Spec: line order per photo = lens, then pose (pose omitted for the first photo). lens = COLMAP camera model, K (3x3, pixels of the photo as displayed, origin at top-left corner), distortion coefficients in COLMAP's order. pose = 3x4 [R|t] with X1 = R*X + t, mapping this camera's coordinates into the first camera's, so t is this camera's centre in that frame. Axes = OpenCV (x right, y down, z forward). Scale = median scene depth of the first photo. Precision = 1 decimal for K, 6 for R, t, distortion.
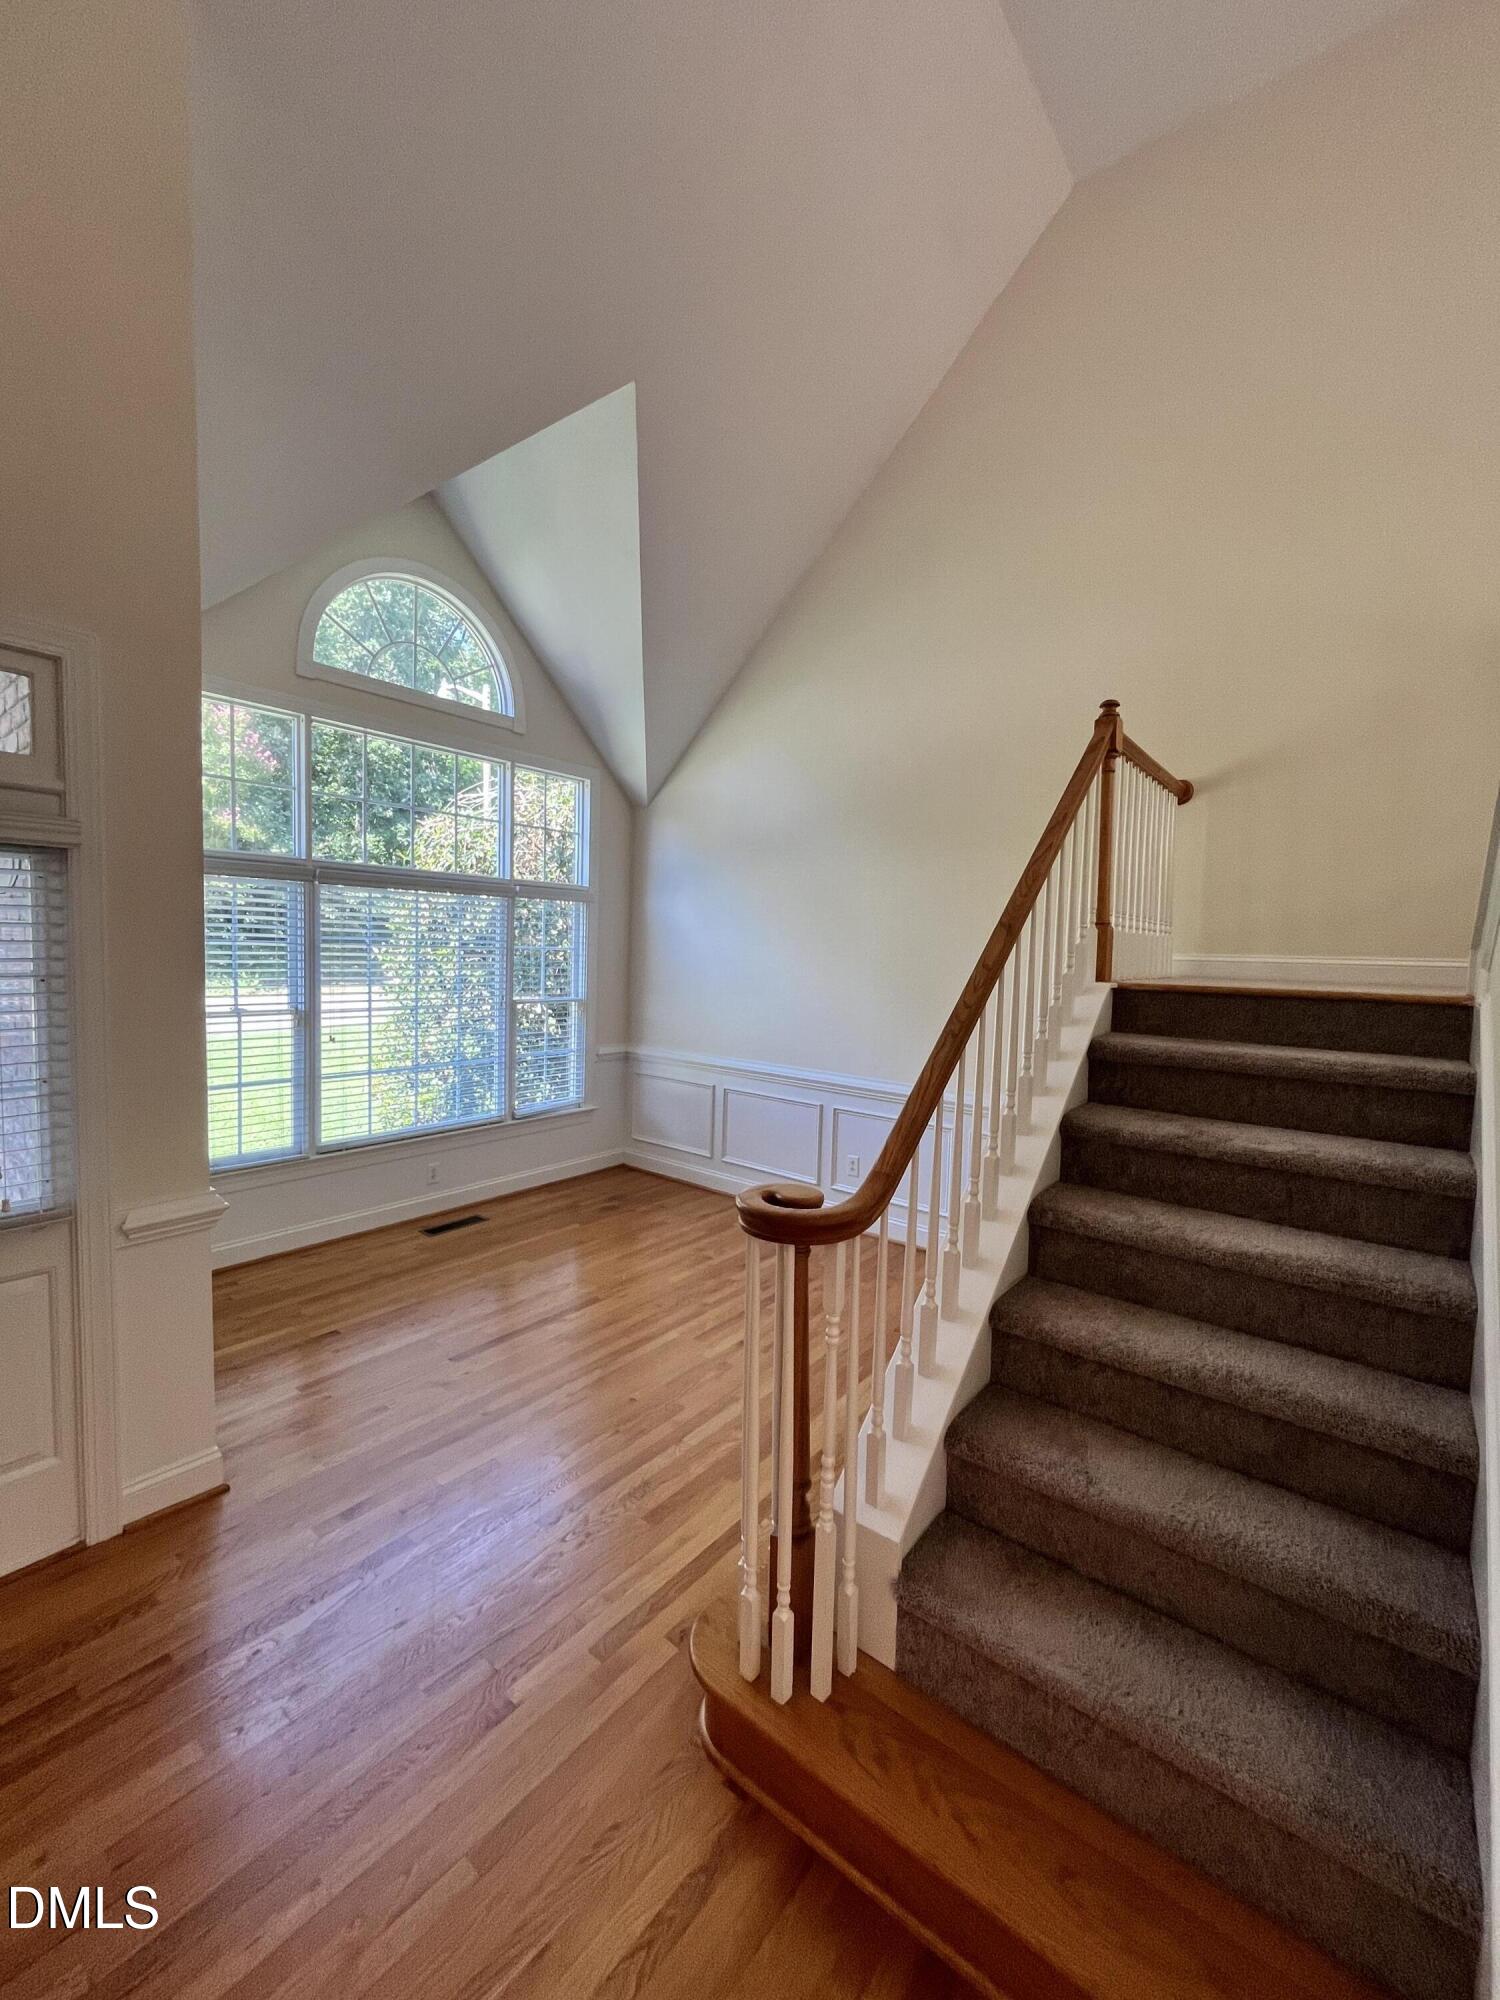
lens RADIAL K [[808.7, 0, 750.0], [0, 808.7, 1000.0], [0, 0, 1]] dist [-0.001035, -0.000080]
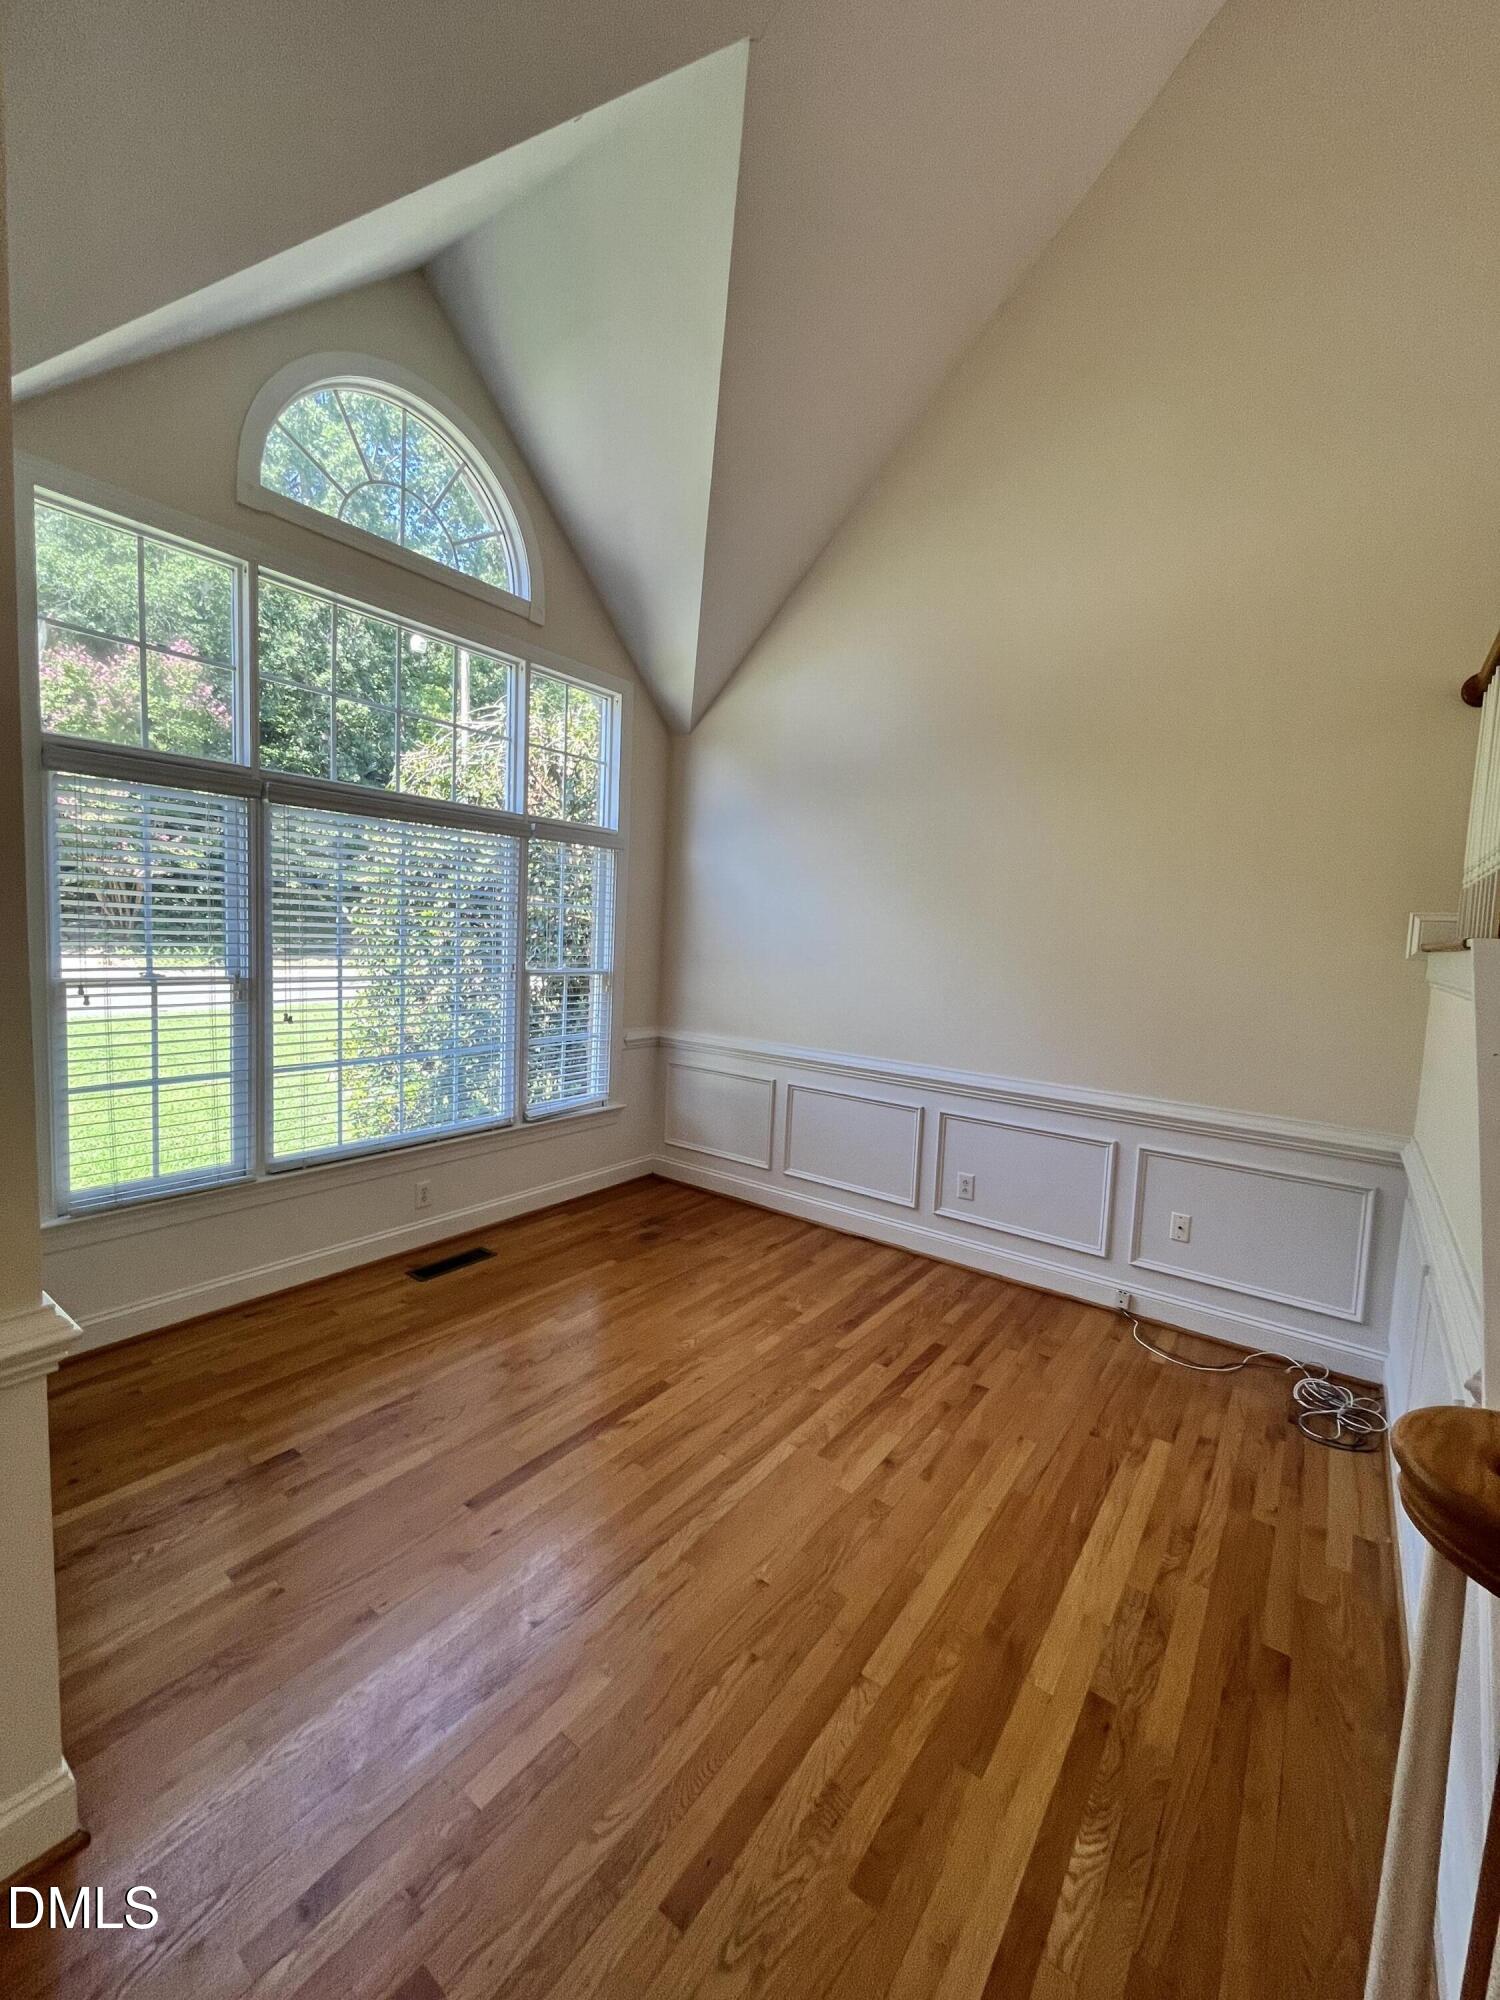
lens RADIAL K [[805.7, 0, 750.0], [0, 805.7, 1000.0], [0, 0, 1]] dist [-0.003759, 0.000273]
pose [[0.999207, 0.010812, 0.038330, -0.115817], [-0.011641, 0.999702, 0.021470, 0.010250], [-0.038087, -0.021899, 0.999034, 0.233746]]
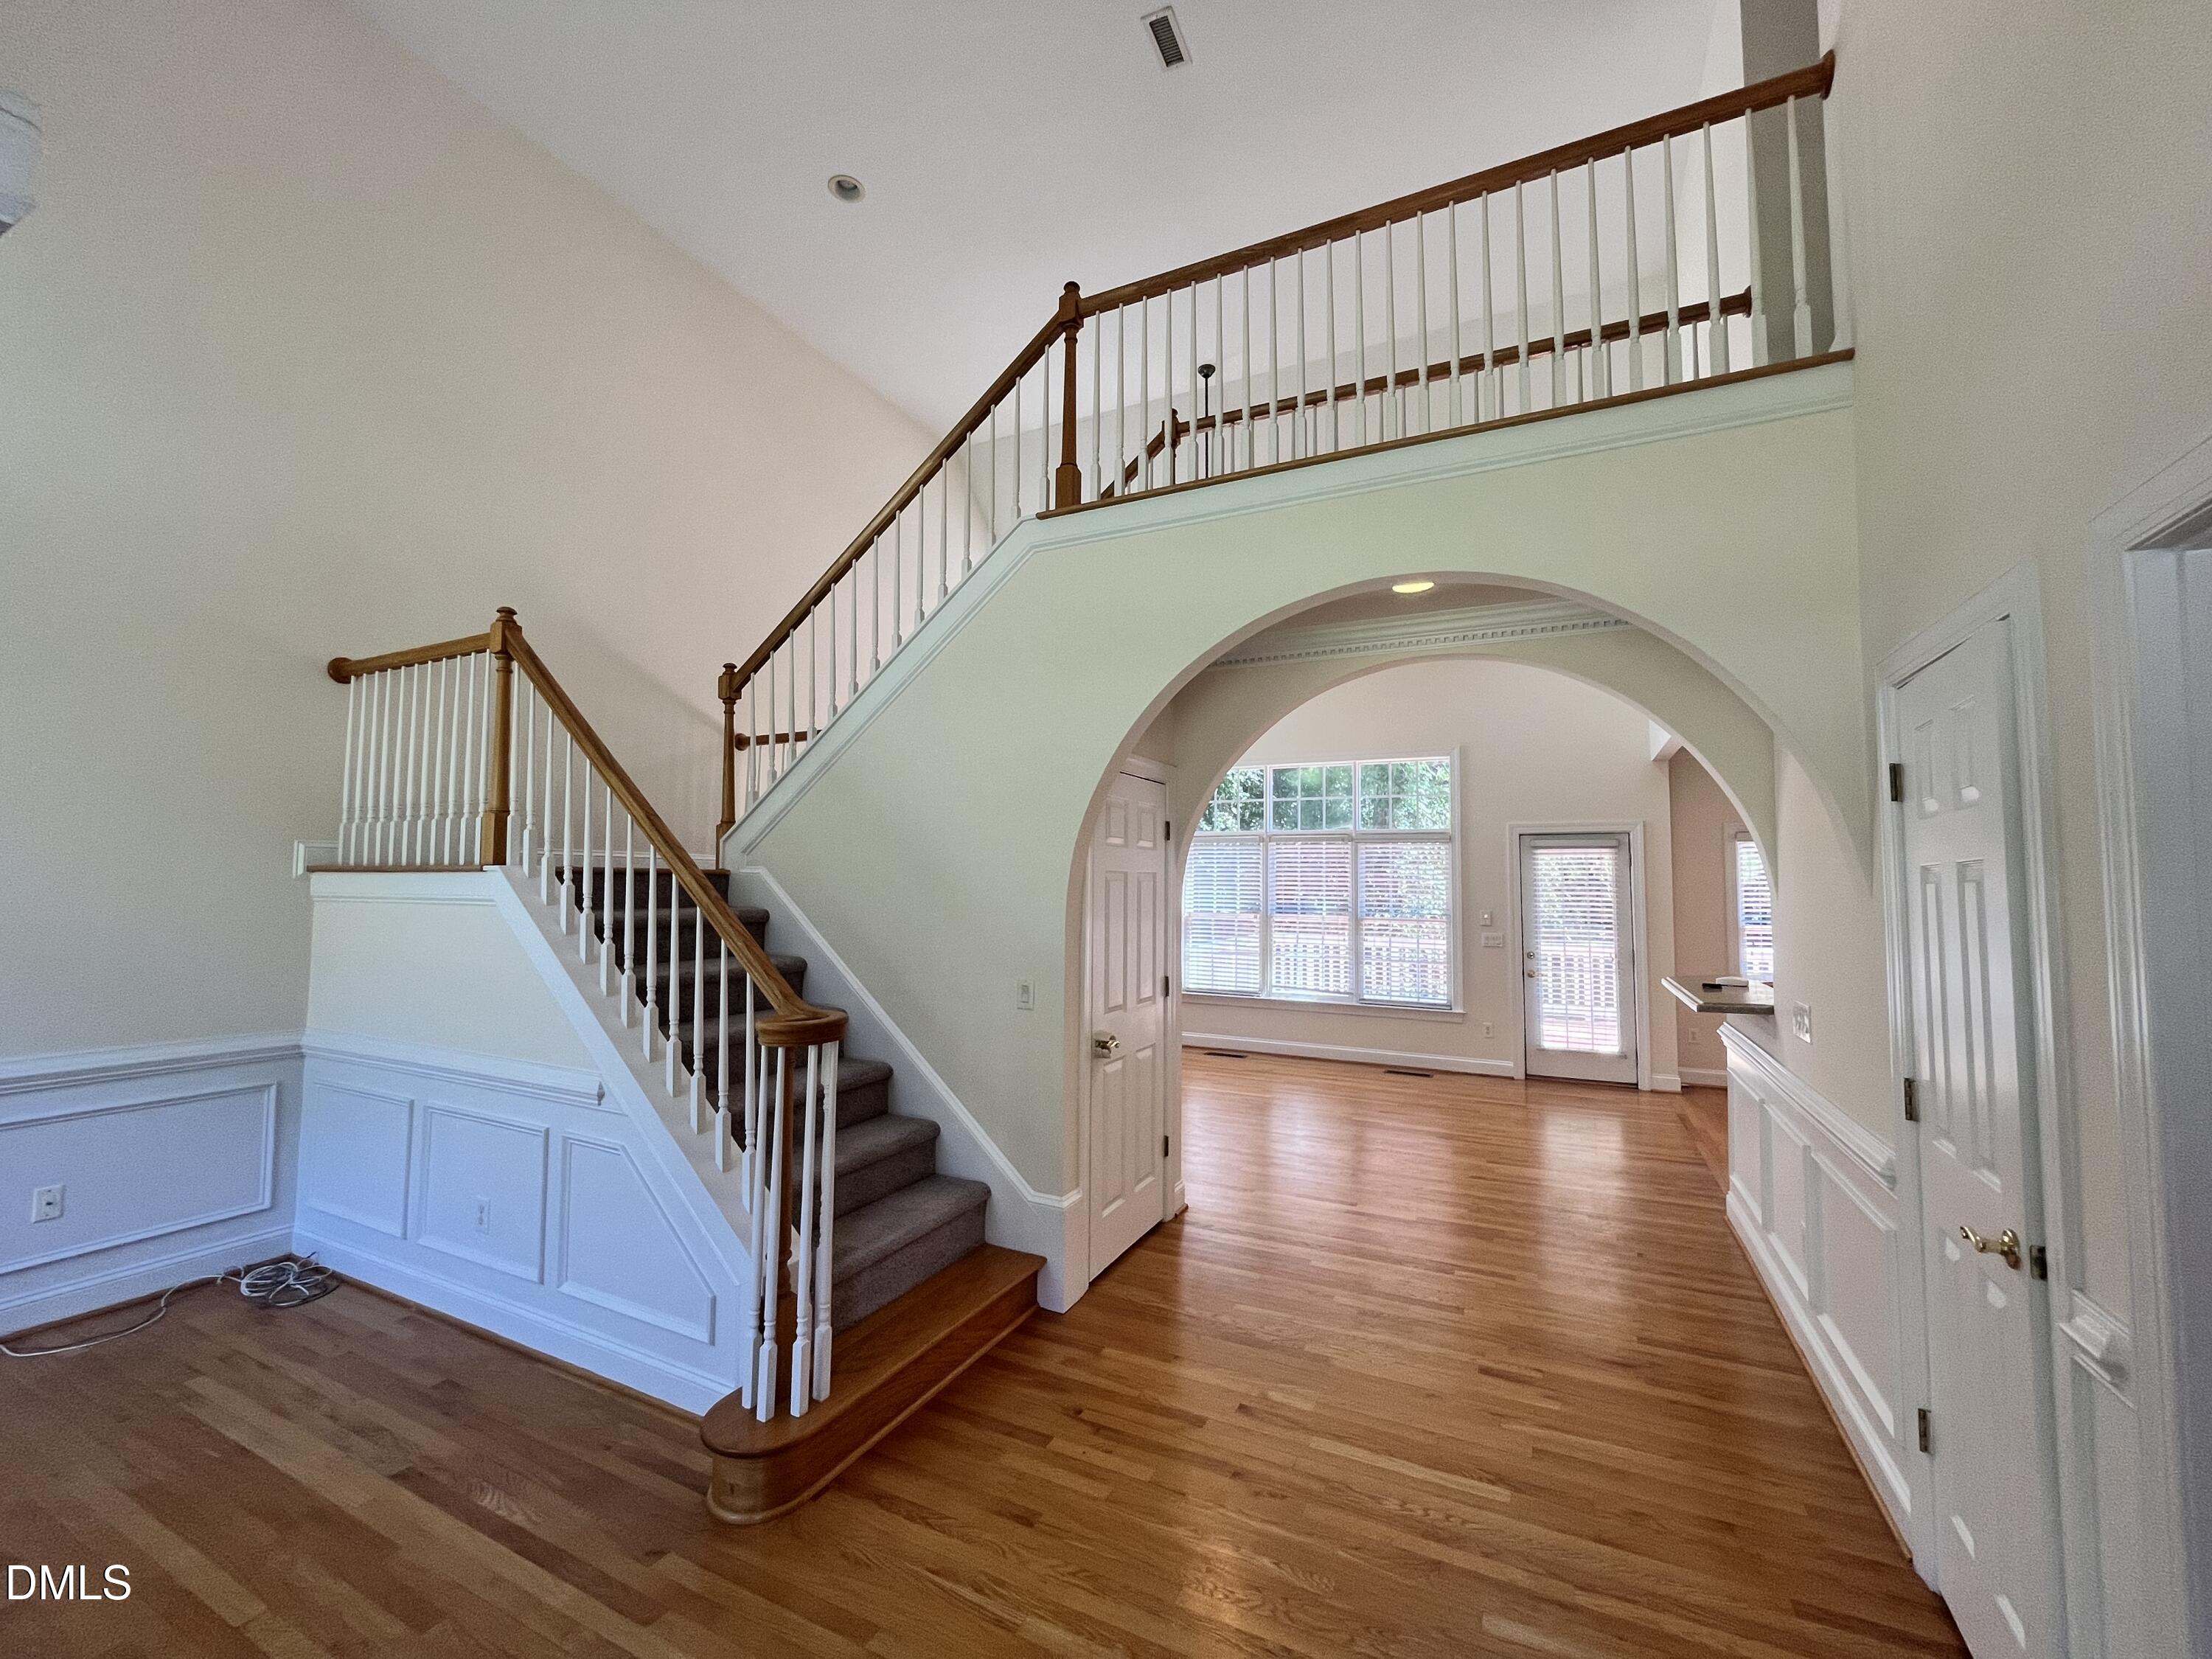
lens RADIAL K [[891.1, 0, 1106.0], [0, 891.1, 829.5], [0, 0, 1]] dist [-0.003759, 0.000273]
pose [[-0.209180, 0.028522, 0.977461, -0.513258], [0.049658, 0.998595, -0.018512, -0.005639], [-0.976615, 0.044667, -0.210302, 0.276265]]
